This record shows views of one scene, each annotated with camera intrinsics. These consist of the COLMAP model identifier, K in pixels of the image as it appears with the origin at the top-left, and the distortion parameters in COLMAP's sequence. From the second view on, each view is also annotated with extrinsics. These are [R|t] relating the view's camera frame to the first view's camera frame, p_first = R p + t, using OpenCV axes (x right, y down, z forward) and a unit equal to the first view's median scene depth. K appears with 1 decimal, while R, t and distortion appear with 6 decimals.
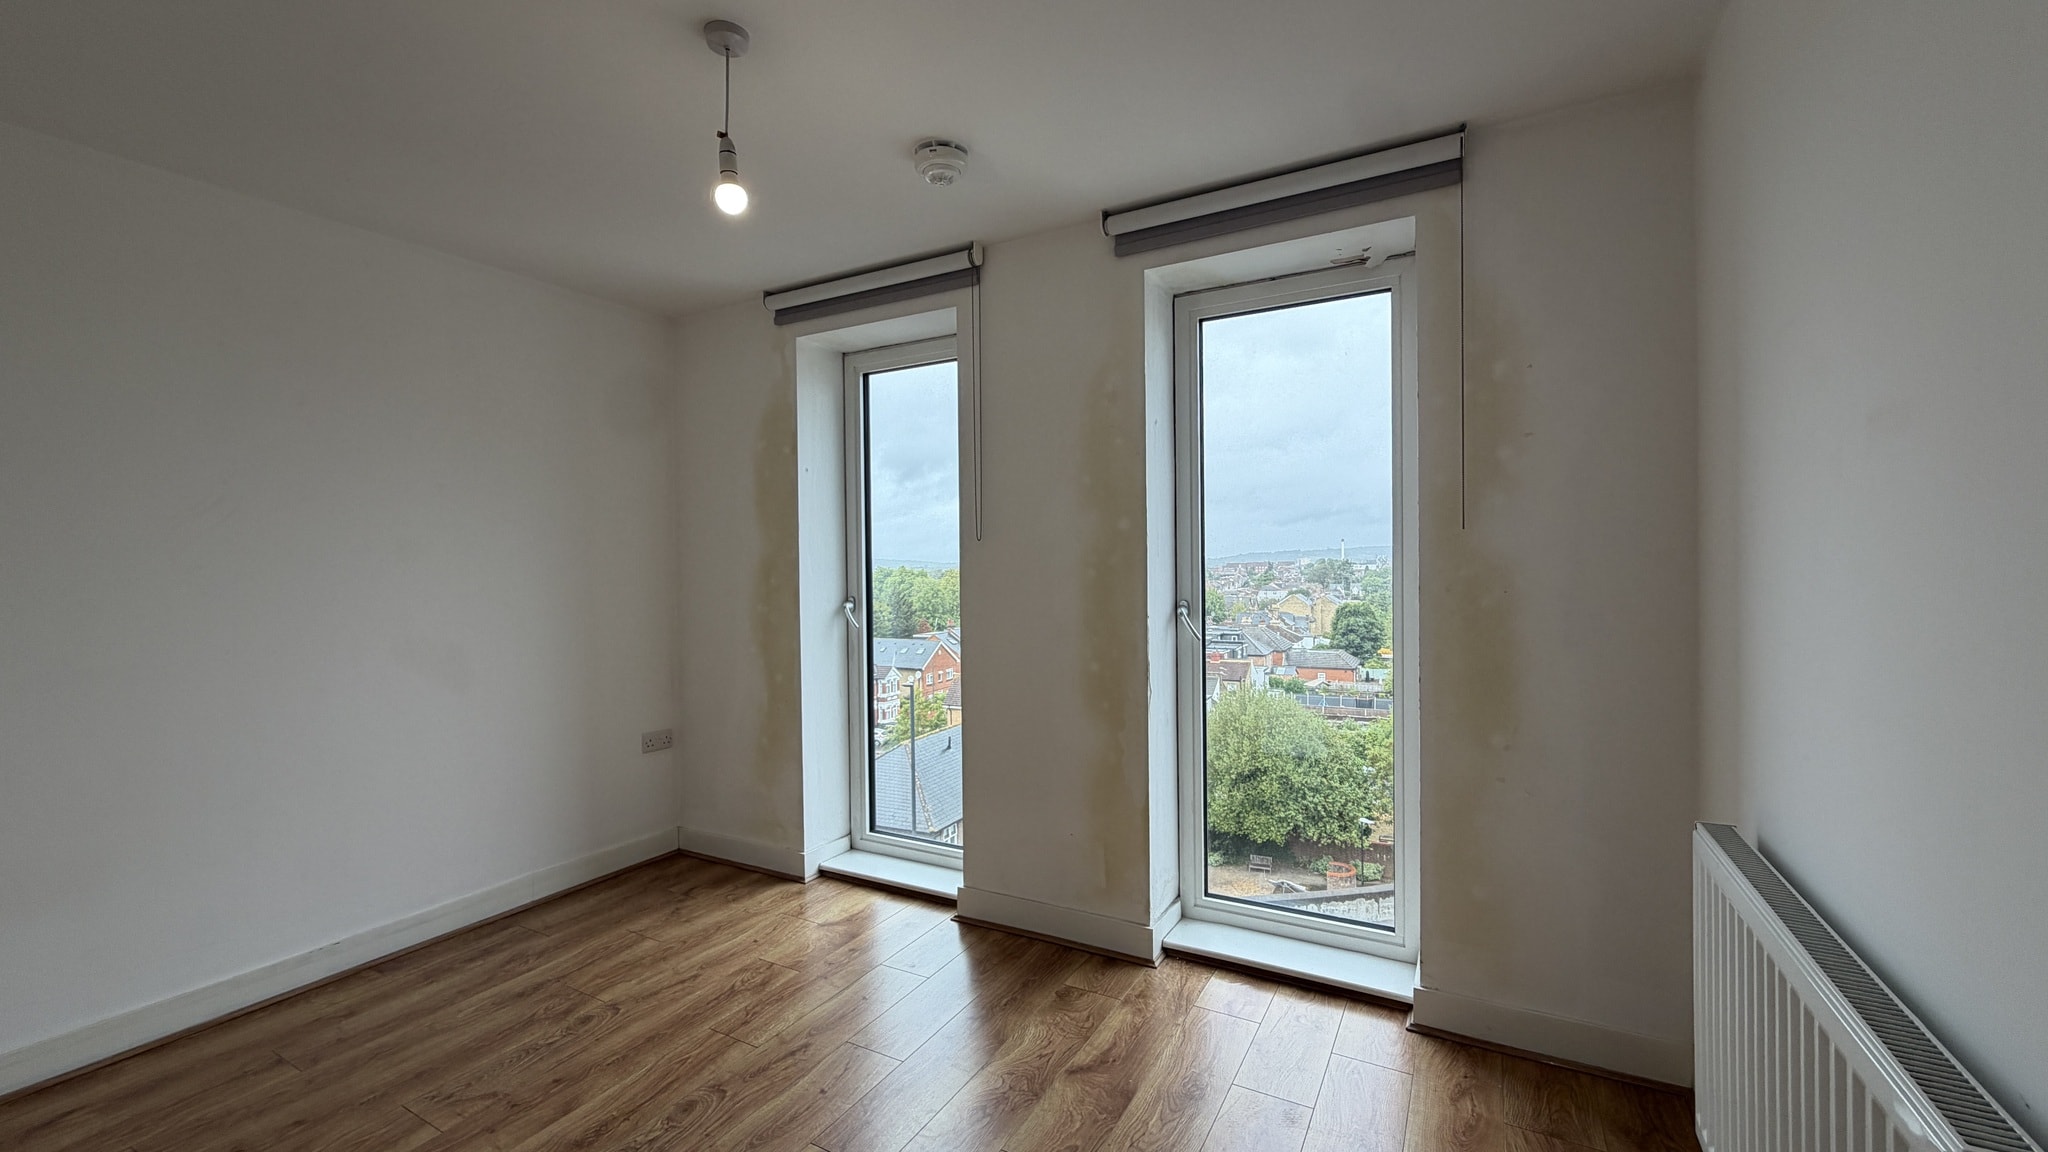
lens RADIAL K [[807.7, 0, 1022.8], [0, 807.7, 570.4], [0, 0, 1]] dist [0.000458, 0.000002]
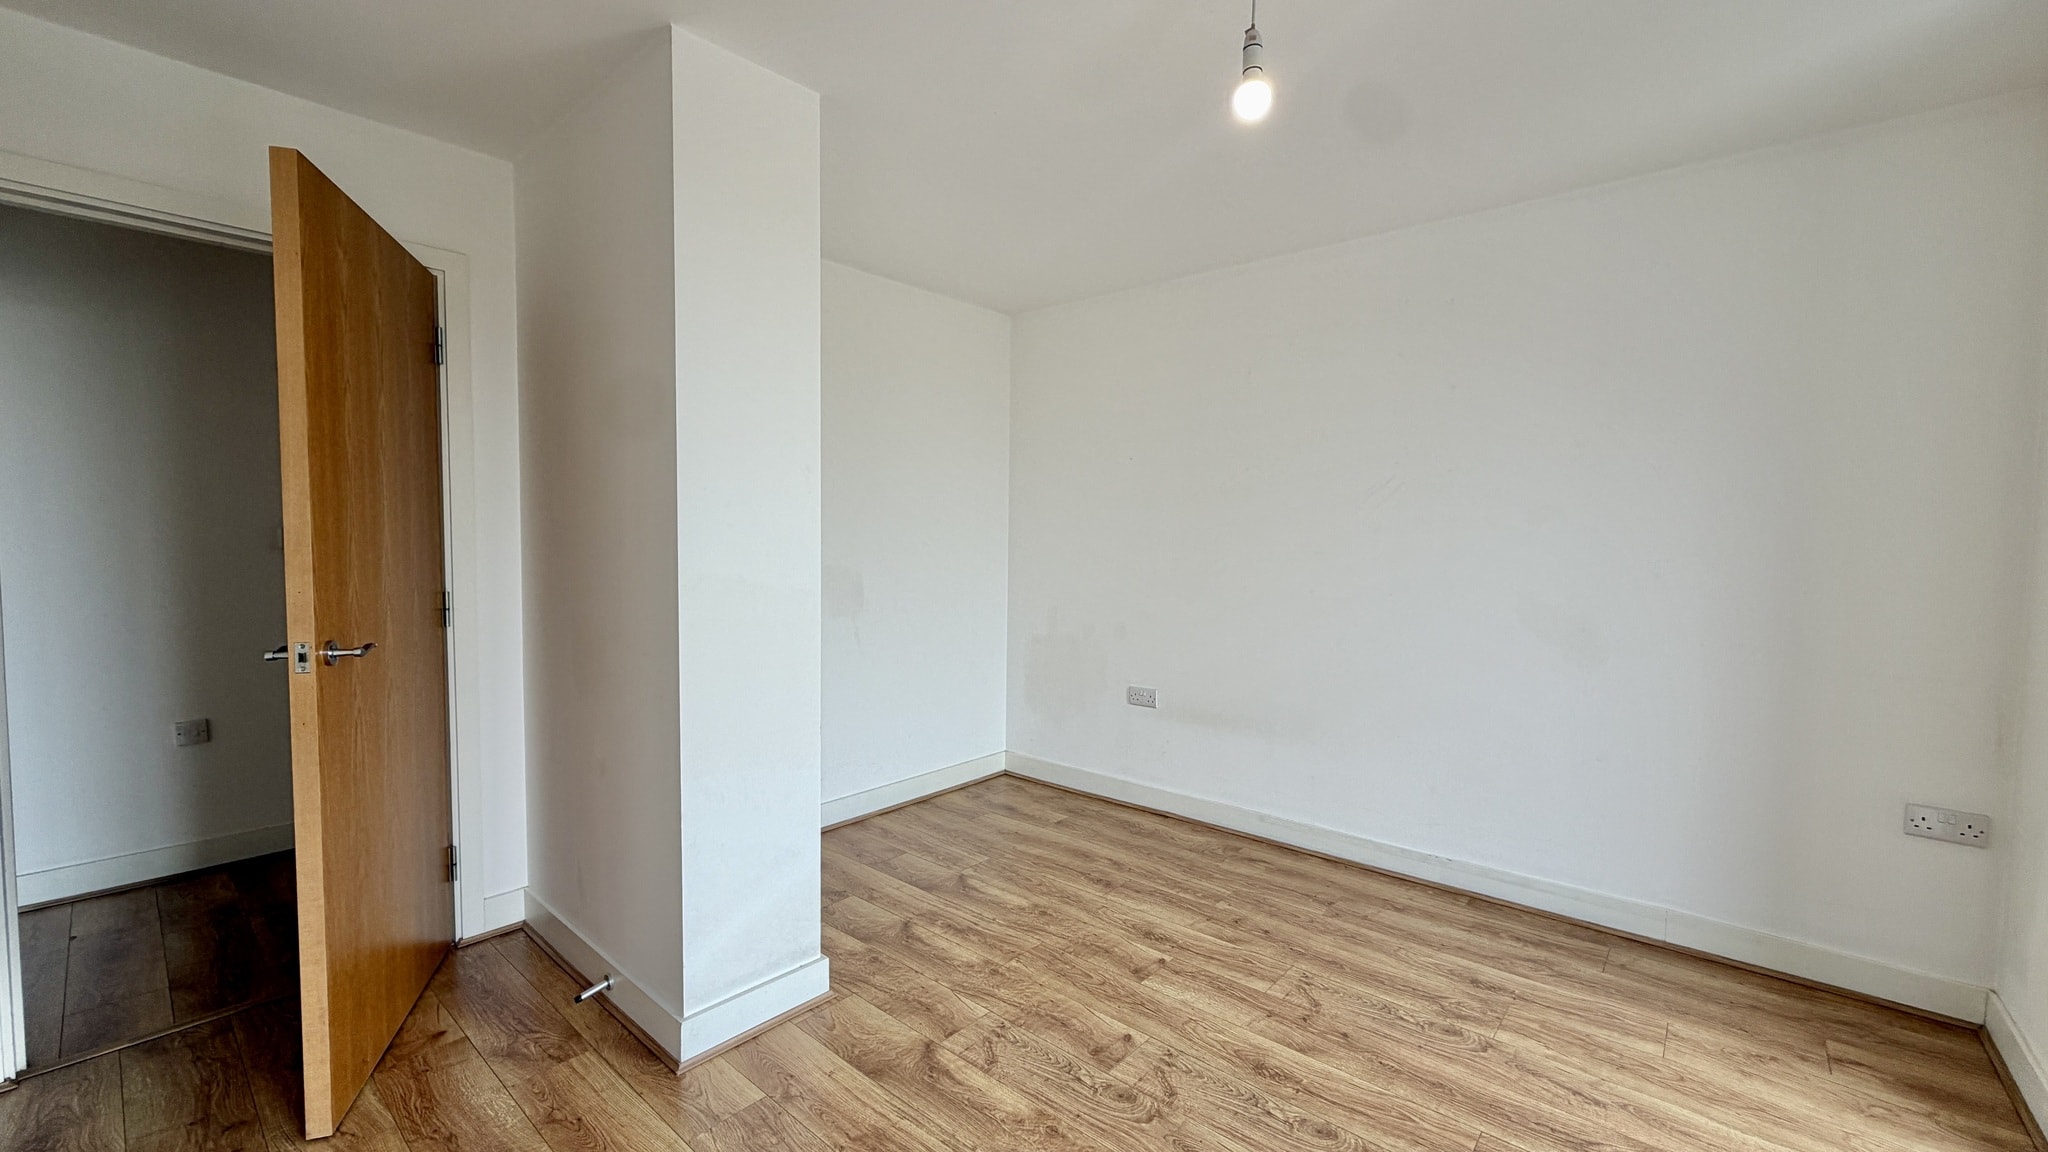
lens RADIAL K [[820.1, 0, 1020.4], [0, 820.1, 575.1], [0, 0, 1]] dist [0.000488, -0.000274]
pose [[-0.210050, 0.057960, -0.975971, 0.387751], [-0.011485, 0.998026, 0.061742, -0.004266], [0.977623, 0.024178, -0.208970, 0.642843]]
